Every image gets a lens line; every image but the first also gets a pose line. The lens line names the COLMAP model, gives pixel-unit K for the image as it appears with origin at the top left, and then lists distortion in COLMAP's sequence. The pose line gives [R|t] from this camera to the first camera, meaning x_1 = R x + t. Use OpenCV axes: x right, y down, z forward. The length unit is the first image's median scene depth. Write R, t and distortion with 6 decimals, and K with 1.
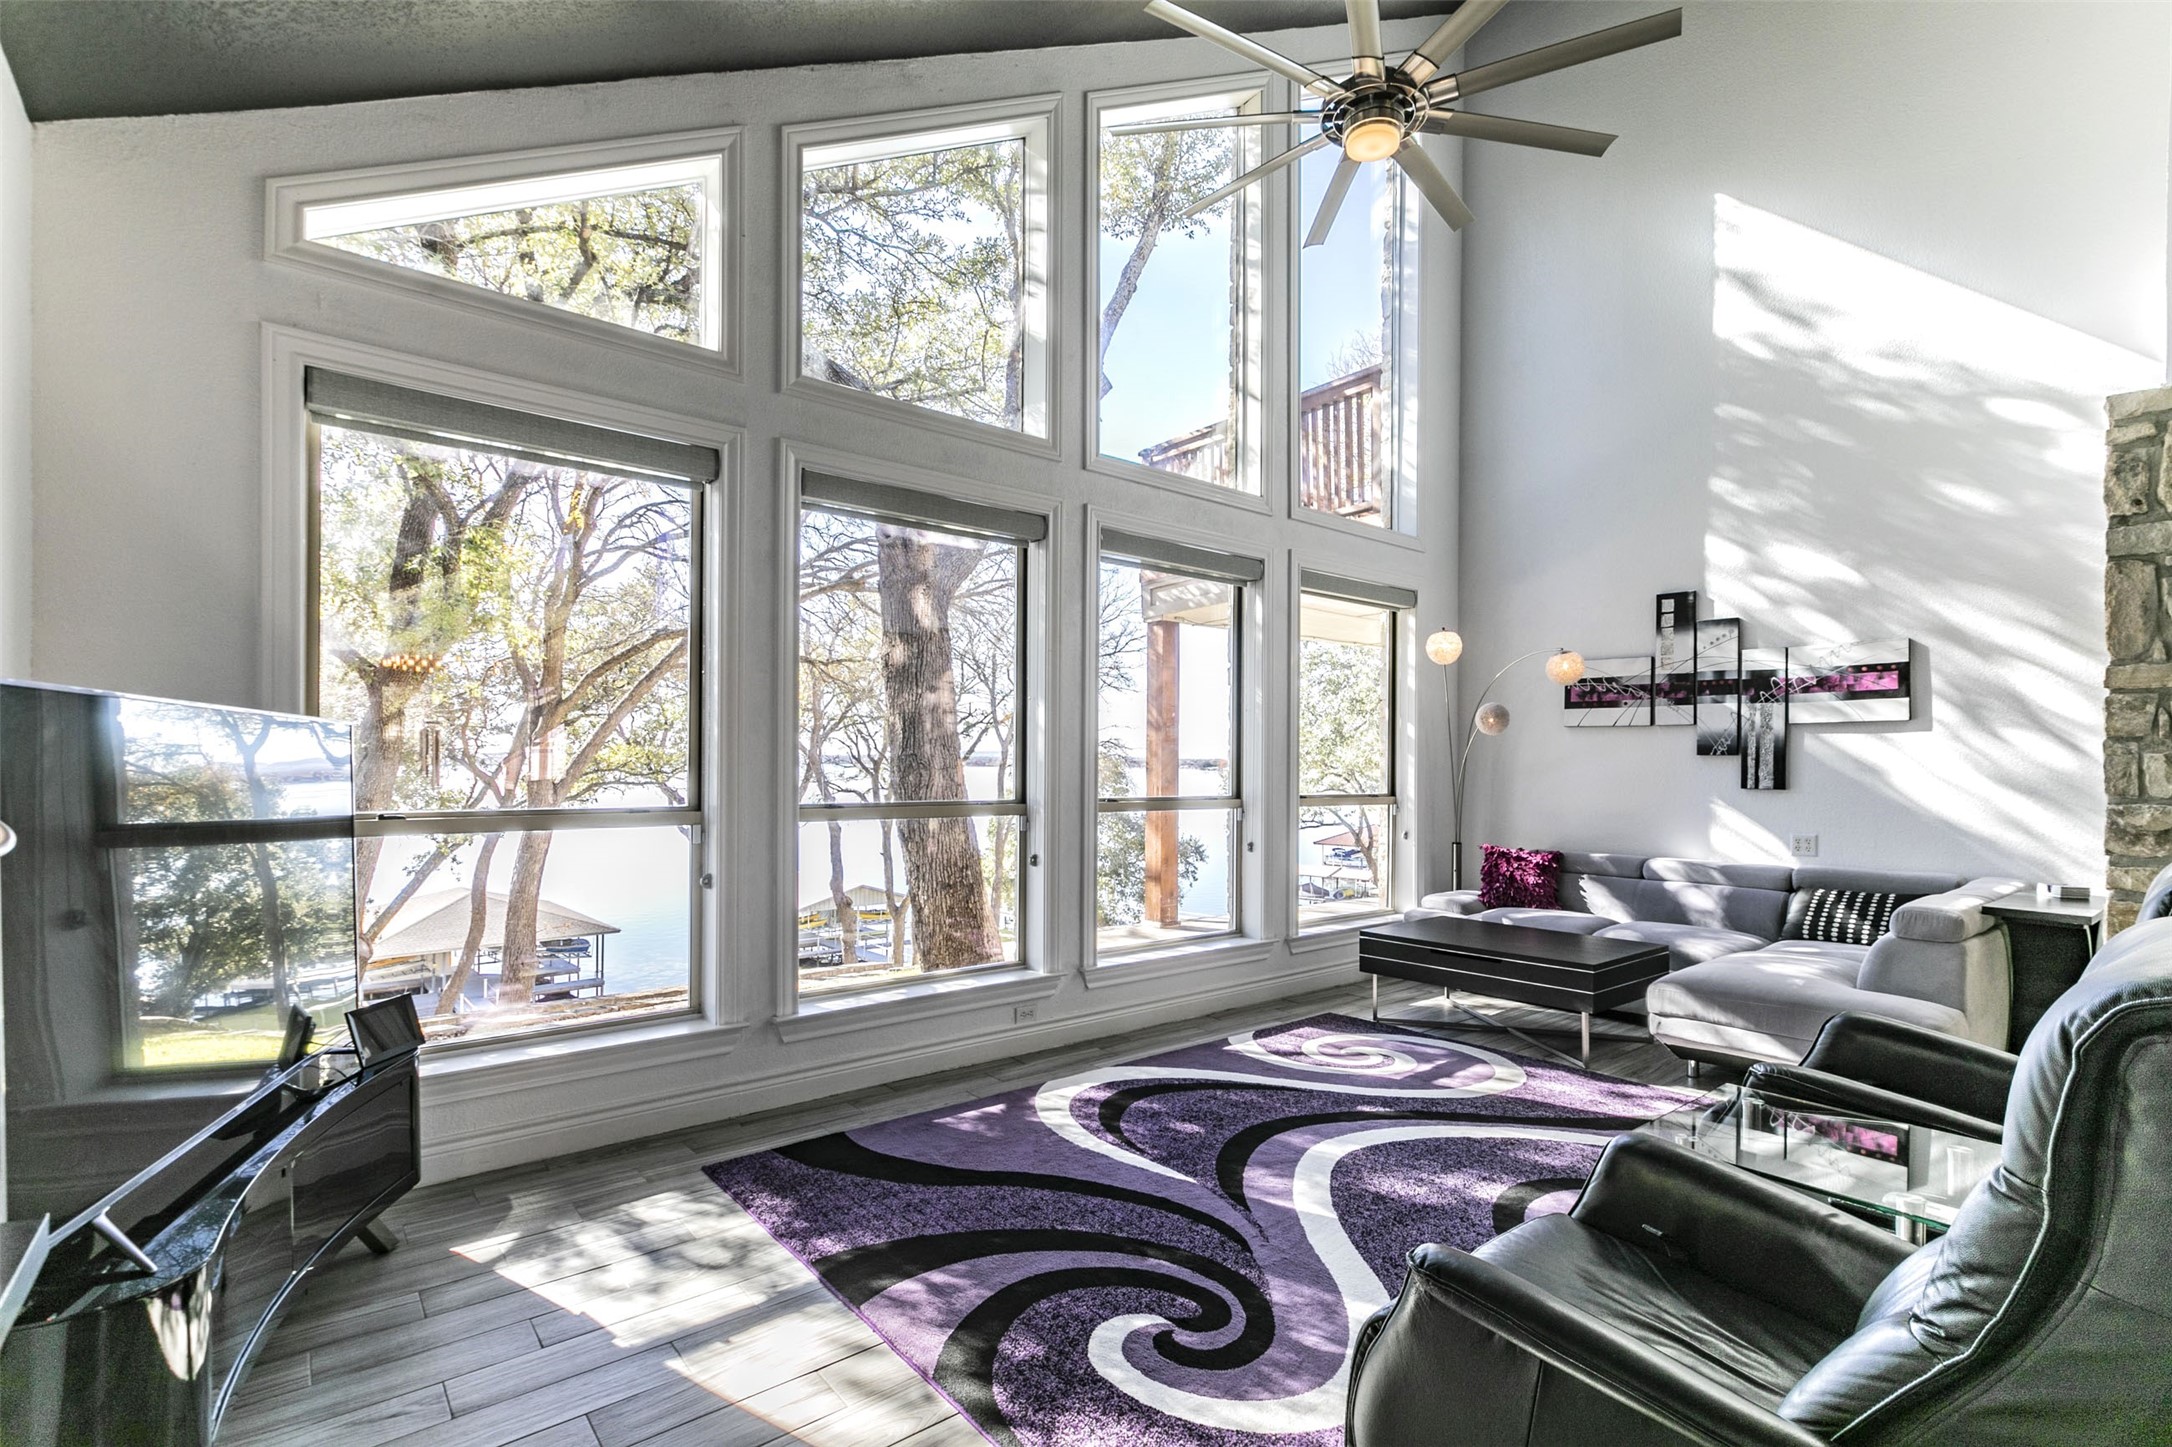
lens RADIAL K [[1019.0, 0, 1142.6], [0, 1019.0, 759.9], [0, 0, 1]] dist [-0.027460, 0.000007]
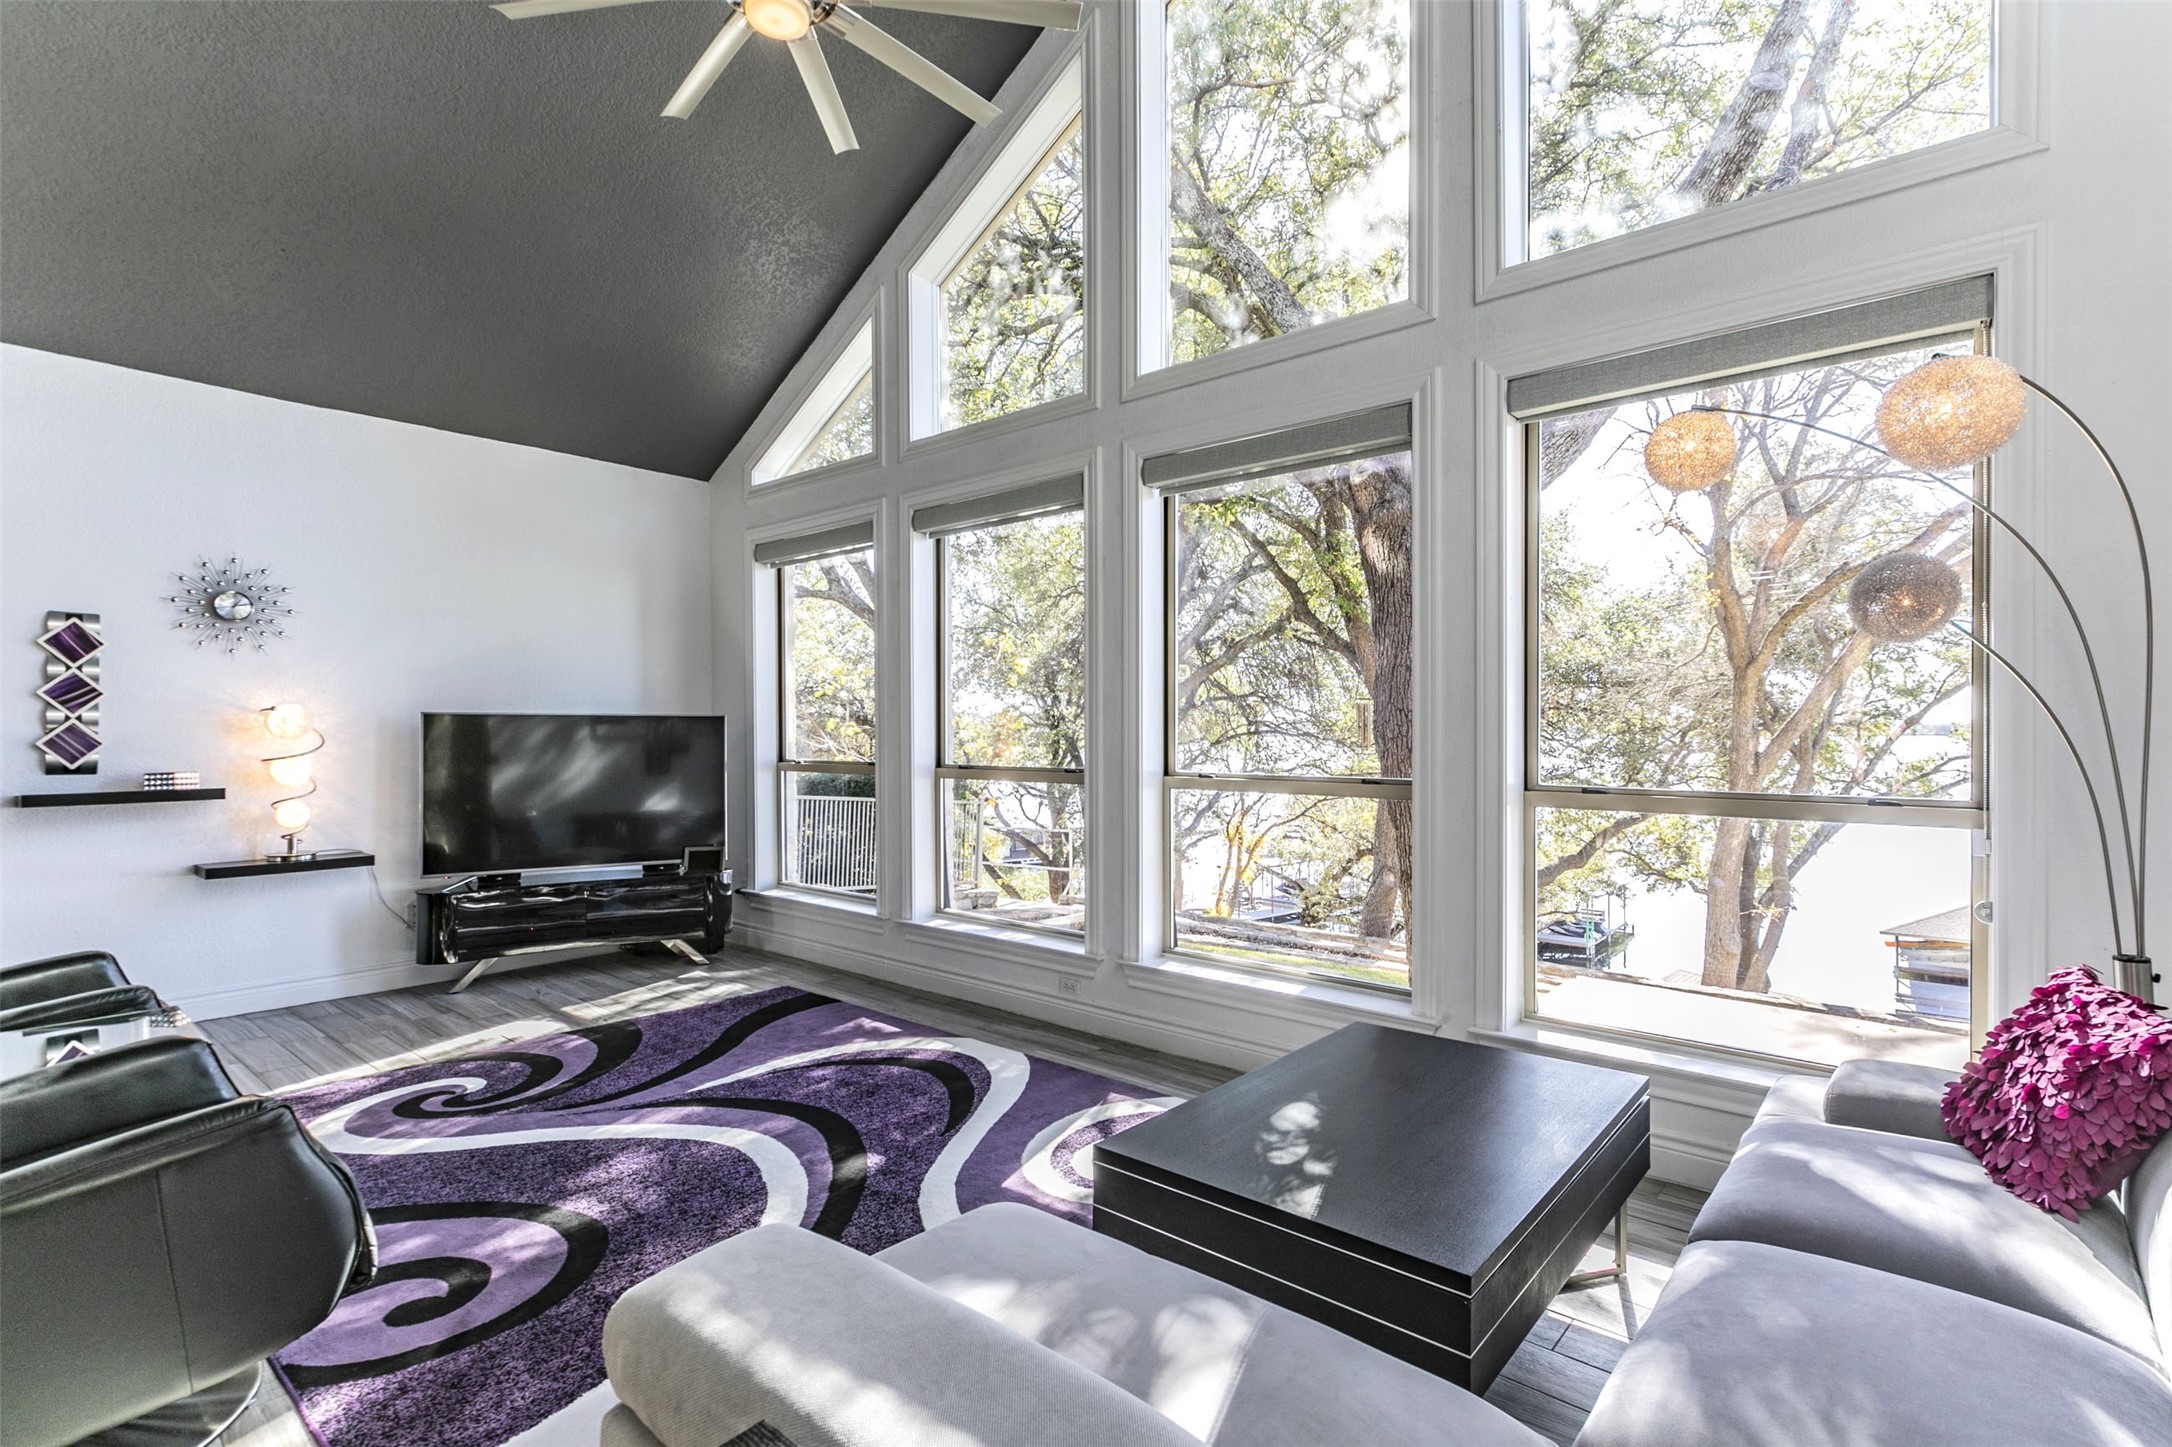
lens RADIAL K [[1050.3, 0, 1087.7], [0, 1050.3, 720.1], [0, 0, 1]] dist [0.002467, 0.000199]
pose [[0.135799, -0.011331, -0.990672, 1.188138], [0.004306, 0.999932, -0.010847, 0.004874], [0.990727, -0.002792, 0.135838, 1.170346]]
